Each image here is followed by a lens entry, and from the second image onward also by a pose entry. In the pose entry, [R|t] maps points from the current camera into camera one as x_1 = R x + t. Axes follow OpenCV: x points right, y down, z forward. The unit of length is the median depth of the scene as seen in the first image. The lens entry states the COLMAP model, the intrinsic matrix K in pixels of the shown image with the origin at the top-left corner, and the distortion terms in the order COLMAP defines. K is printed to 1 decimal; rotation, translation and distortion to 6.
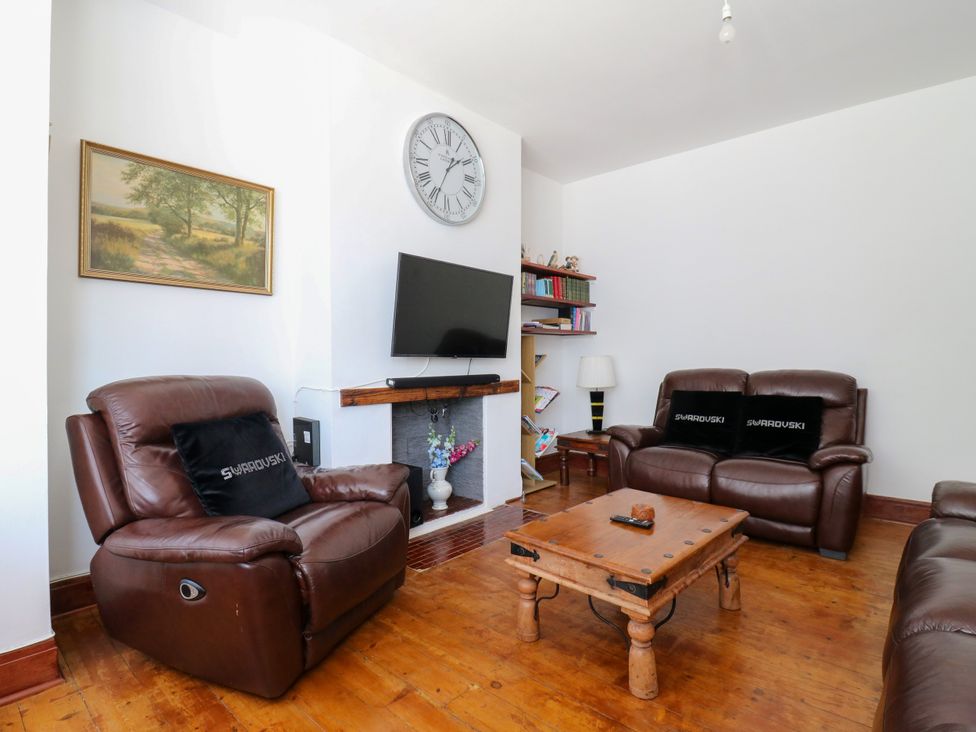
lens RADIAL K [[505.3, 0, 490.1], [0, 505.3, 359.3], [0, 0, 1]] dist [0.002625, -0.011384]
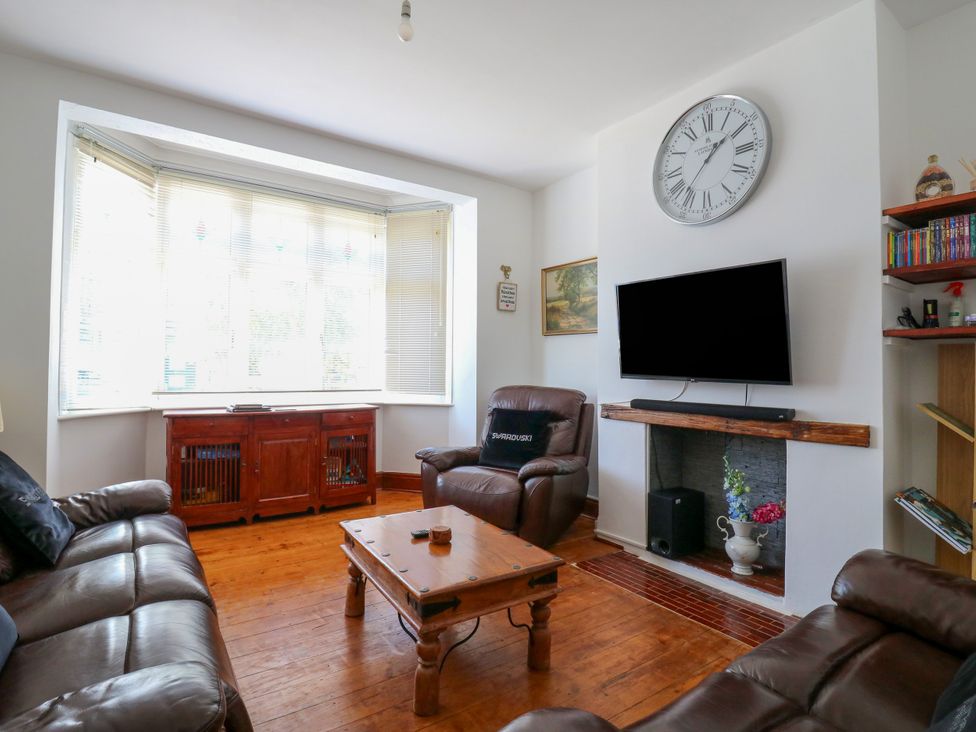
lens RADIAL K [[505.3, 0, 490.1], [0, 505.3, 359.3], [0, 0, 1]] dist [0.002625, -0.011384]
pose [[-0.219730, -0.028254, -0.975151, 0.861539], [-0.023574, 0.999442, -0.023646, -0.012254], [0.975276, 0.017793, -0.220274, 0.882308]]
